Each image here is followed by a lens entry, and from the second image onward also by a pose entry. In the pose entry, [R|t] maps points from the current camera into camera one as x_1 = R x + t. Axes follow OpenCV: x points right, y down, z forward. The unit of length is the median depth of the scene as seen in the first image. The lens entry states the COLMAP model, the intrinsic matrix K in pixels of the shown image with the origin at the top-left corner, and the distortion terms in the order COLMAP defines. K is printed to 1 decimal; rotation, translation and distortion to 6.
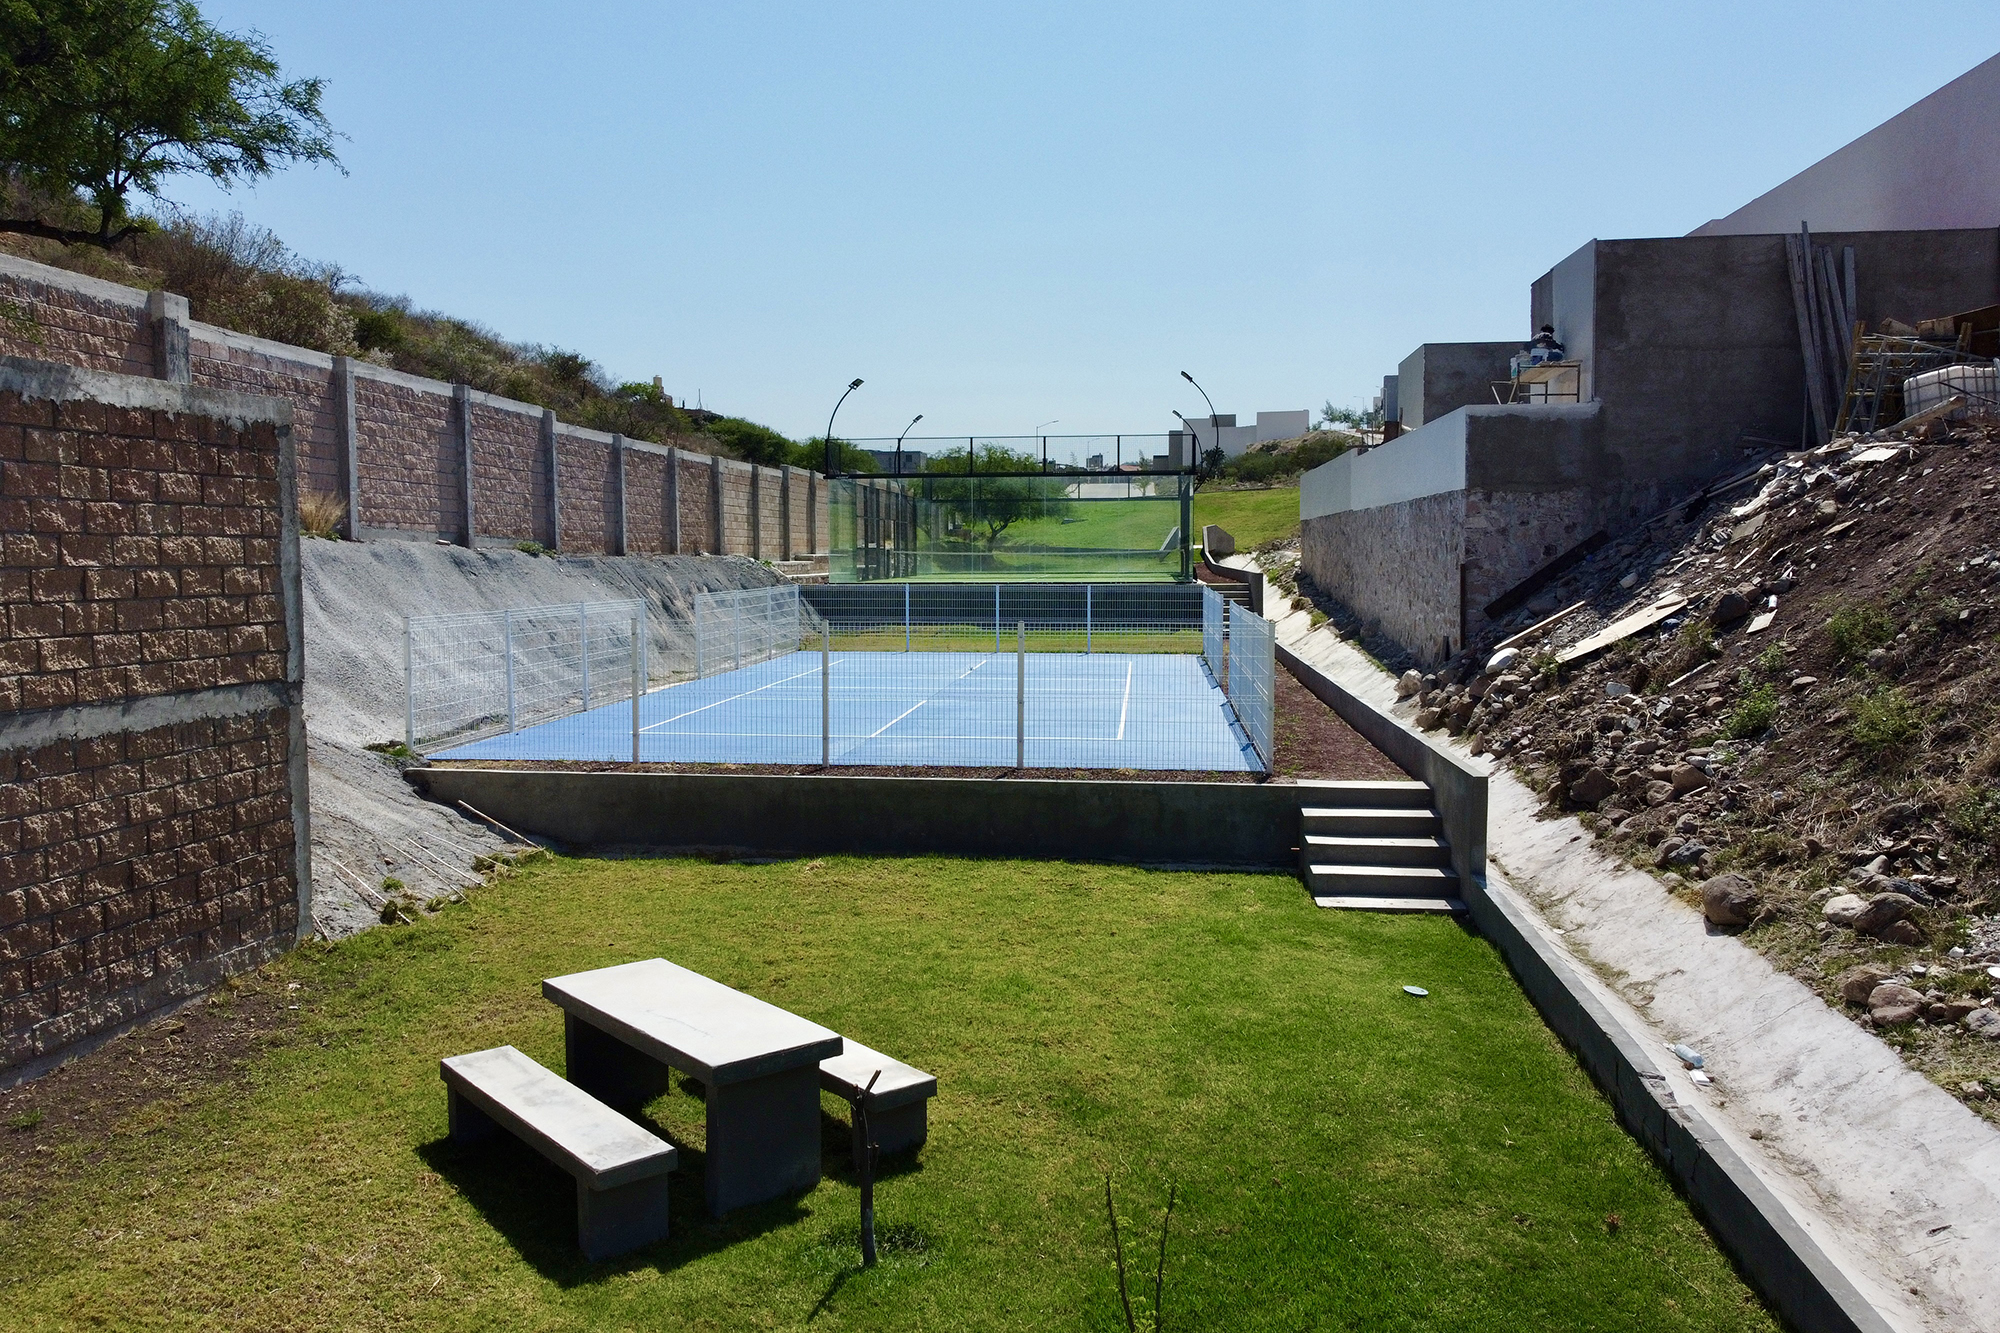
lens RADIAL K [[1571.7, 0, 997.6], [0, 1571.7, 619.7], [0, 0, 1]] dist [-0.002491, -0.001067]
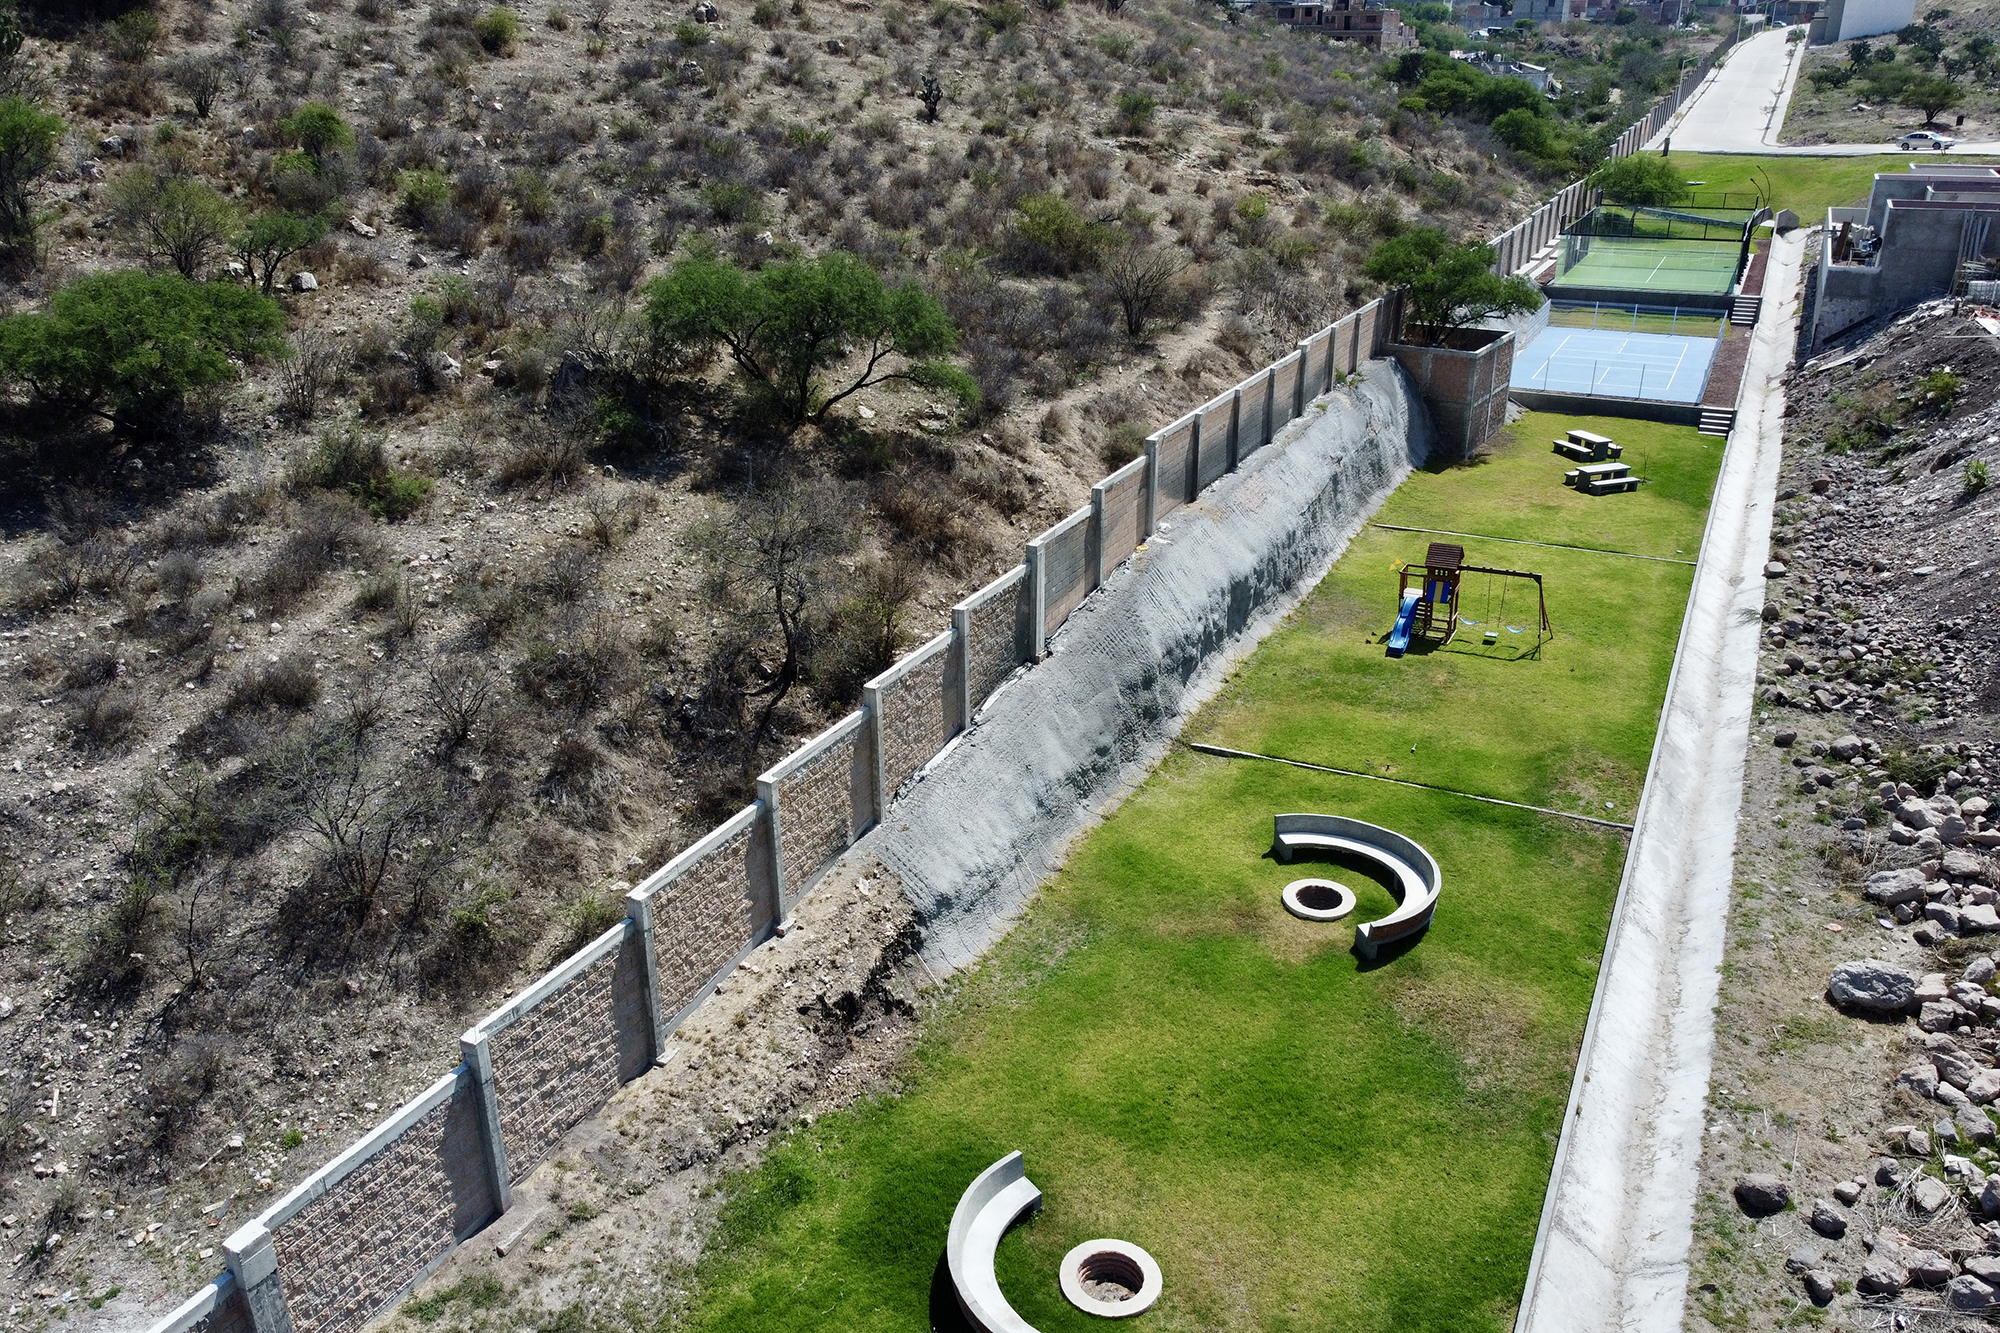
lens RADIAL K [[1512.1, 0, 974.8], [0, 1512.1, 659.1], [0, 0, 1]] dist [0.003678, -0.009543]
pose [[0.927972, 0.135450, -0.347162, -0.159737], [-0.012271, 0.942205, 0.334813, -0.681469], [0.372448, -0.306437, 0.876002, -4.063935]]
